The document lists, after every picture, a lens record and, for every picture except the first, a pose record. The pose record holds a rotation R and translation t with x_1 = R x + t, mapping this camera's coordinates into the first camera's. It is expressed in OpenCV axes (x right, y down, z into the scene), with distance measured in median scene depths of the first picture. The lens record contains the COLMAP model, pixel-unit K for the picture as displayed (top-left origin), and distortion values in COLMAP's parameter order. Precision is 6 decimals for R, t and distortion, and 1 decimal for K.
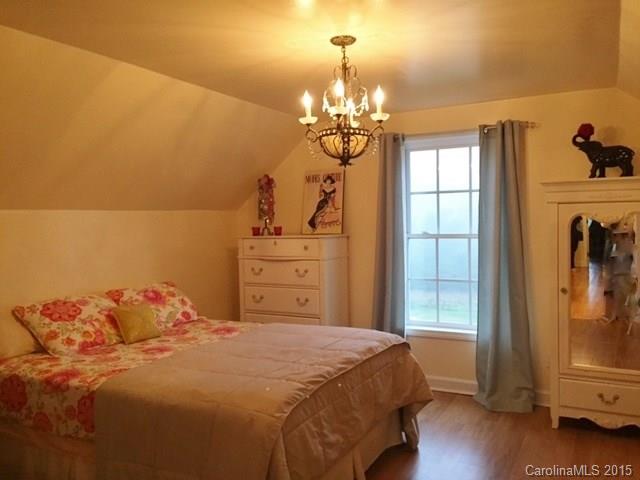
lens RADIAL K [[546.6, 0, 319.9], [0, 546.6, 239.5], [0, 0, 1]] dist [0.074999, -0.094624]
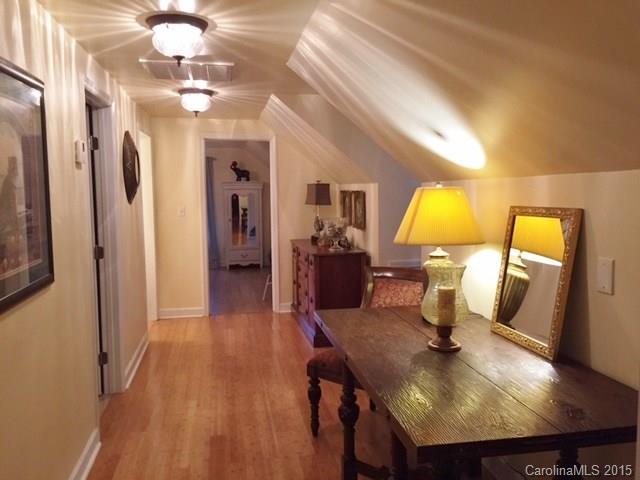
lens RADIAL K [[546.6, 0, 320.0], [0, 546.6, 240.6], [0, 0, 1]] dist [0.074999, -0.094624]
pose [[0.771591, -0.042309, 0.634711, -0.949486], [0.007812, 0.998341, 0.057051, 0.034114], [-0.636071, -0.039062, 0.770641, -1.403787]]
